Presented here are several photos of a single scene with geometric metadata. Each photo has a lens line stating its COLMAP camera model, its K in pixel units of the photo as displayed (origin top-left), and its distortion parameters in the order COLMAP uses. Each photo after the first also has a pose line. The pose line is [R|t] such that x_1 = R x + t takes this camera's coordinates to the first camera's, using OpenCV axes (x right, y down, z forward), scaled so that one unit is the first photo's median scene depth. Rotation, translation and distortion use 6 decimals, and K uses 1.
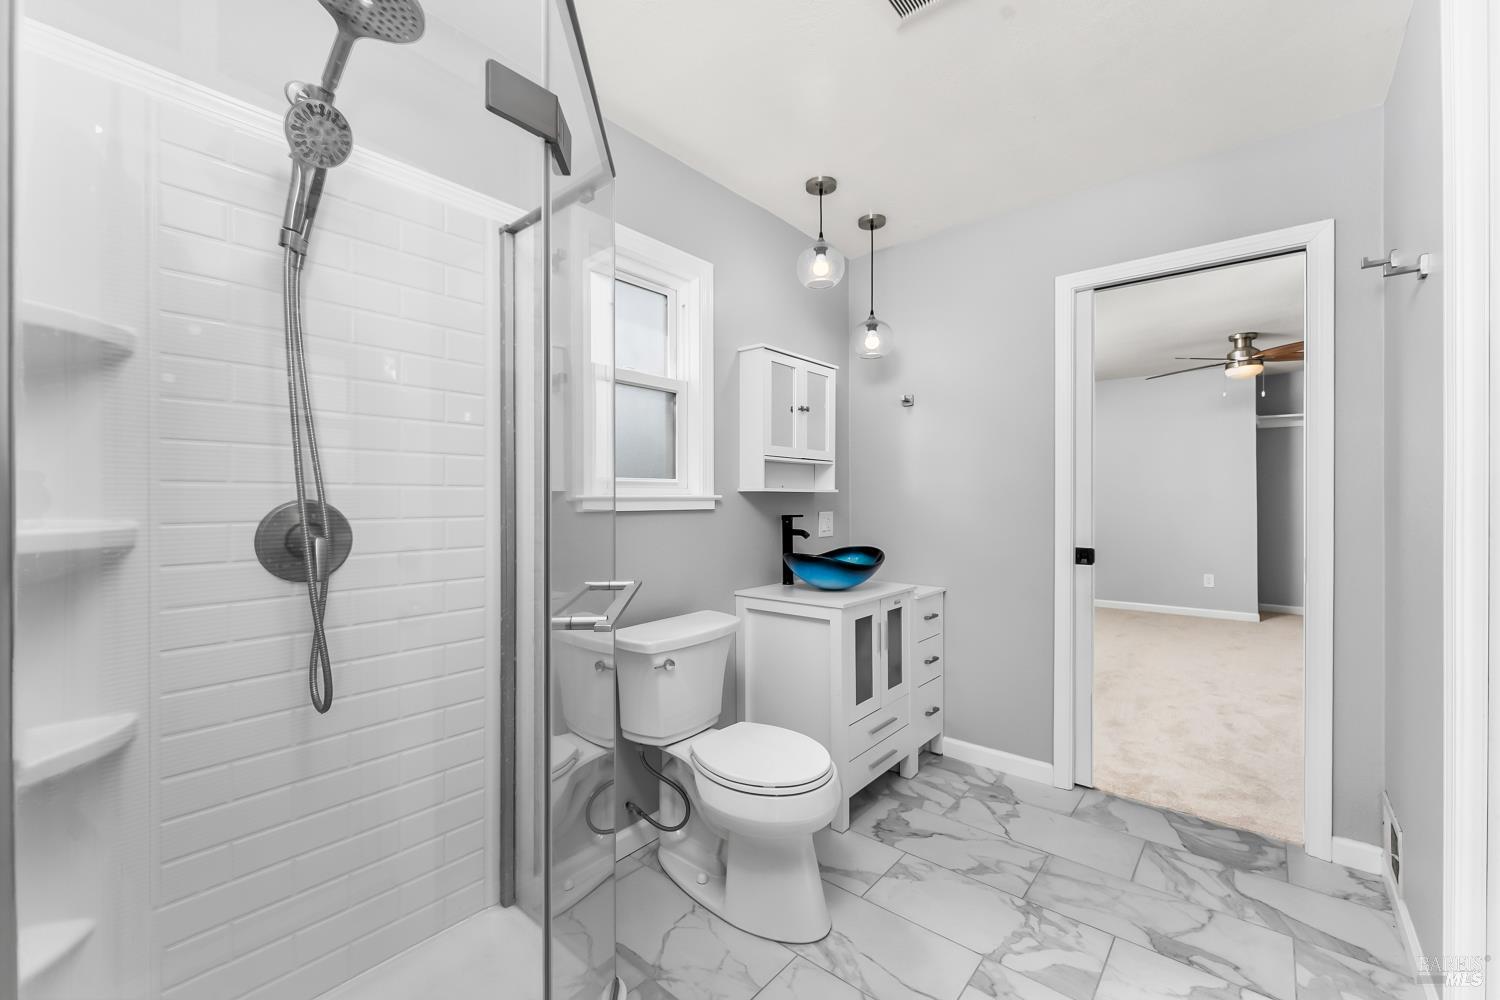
lens RADIAL K [[615.3, 0, 750.0], [0, 615.3, 500.0], [0, 0, 1]] dist [-0.001006, -0.000101]
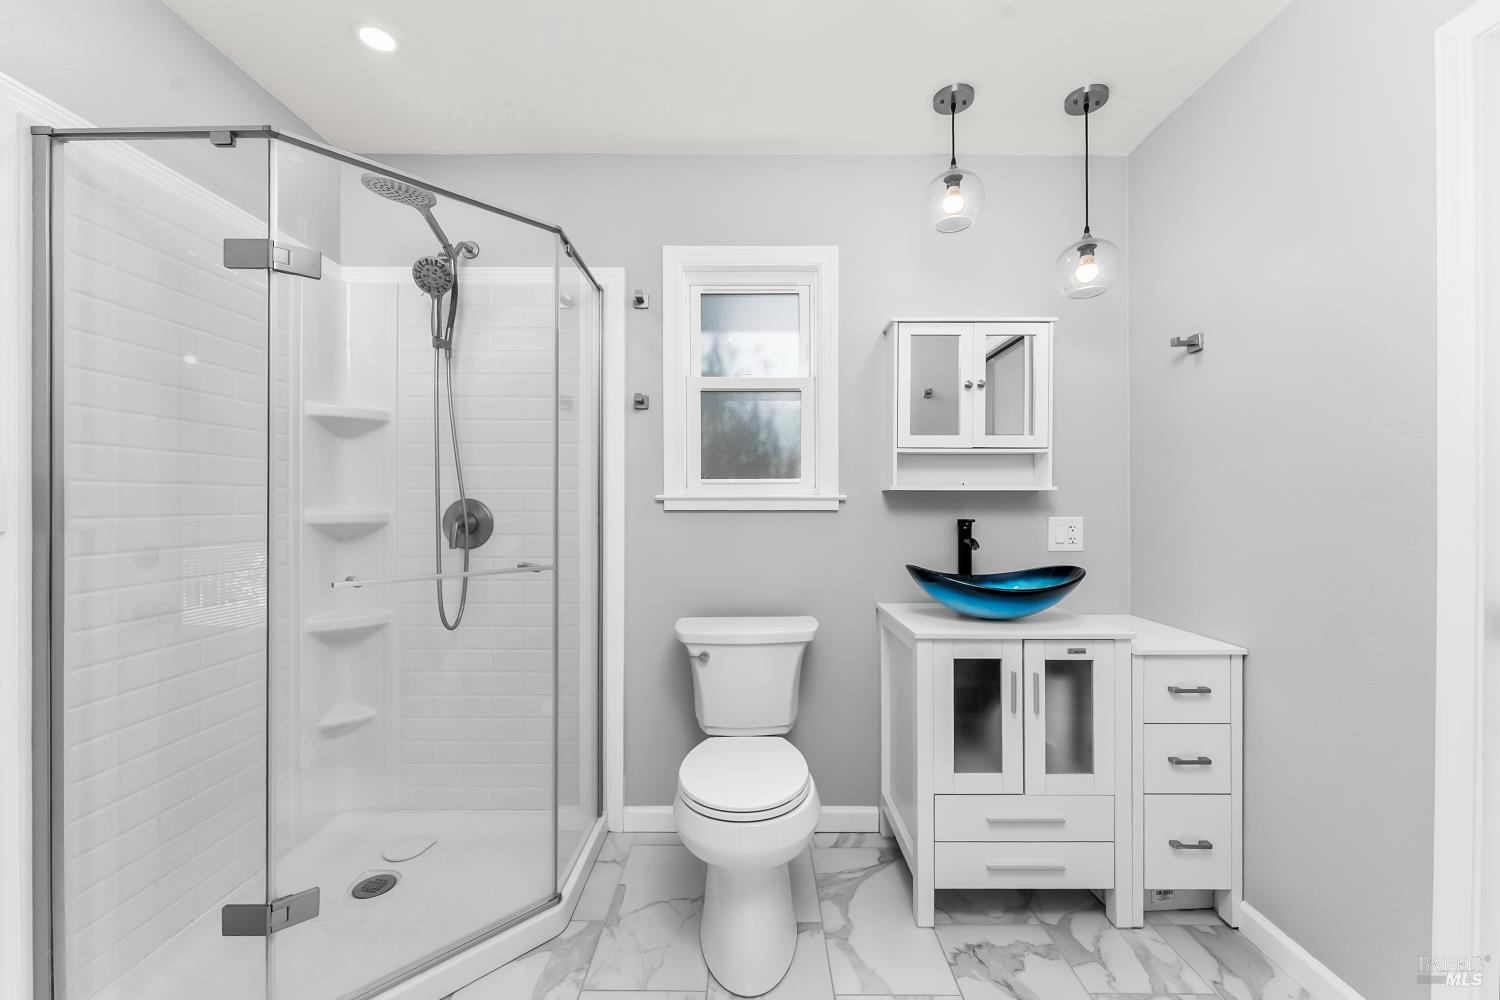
lens RADIAL K [[596.2, 0, 750.0], [0, 596.2, 500.0], [0, 0, 1]] dist [-0.004596, -0.000279]
pose [[0.639105, 0.001513, -0.769118, 0.544333], [-0.003207, 0.999995, -0.000697, 0.001238], [0.769113, 0.002912, 0.639107, 0.323323]]
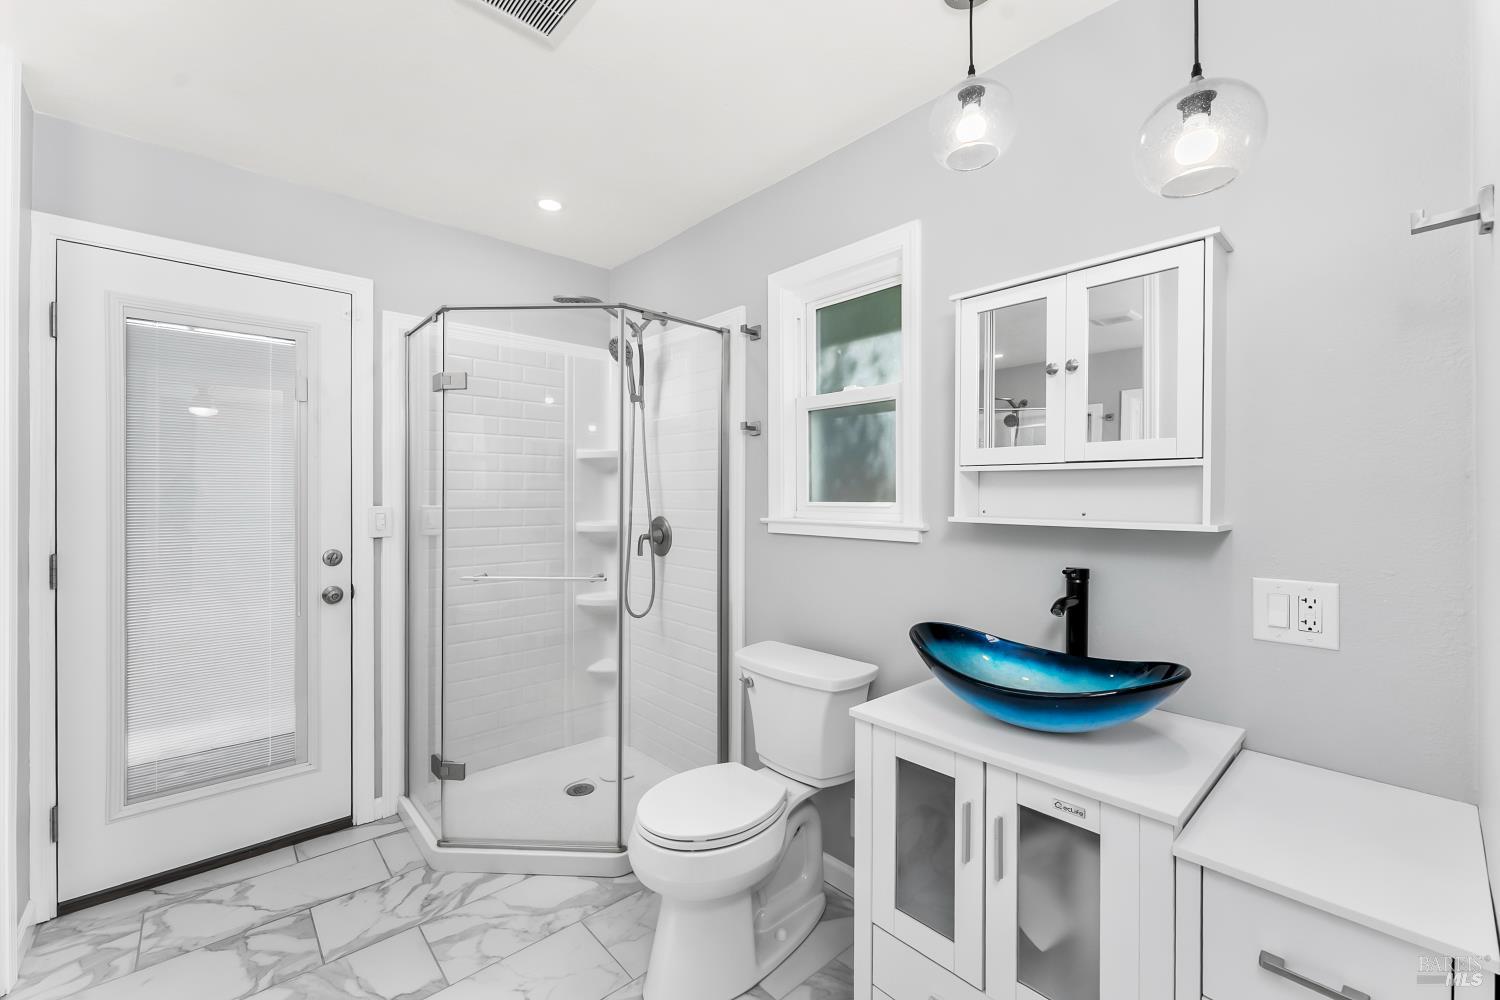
lens RADIAL K [[609.7, 0, 748.2], [0, 609.7, 493.6], [0, 0, 1]] dist [-0.000655, -0.000039]
pose [[-0.140295, 0.001994, -0.990108, 0.708749], [-0.001245, 0.999997, 0.002190, -0.045949], [0.990109, 0.001540, -0.140292, 0.895126]]
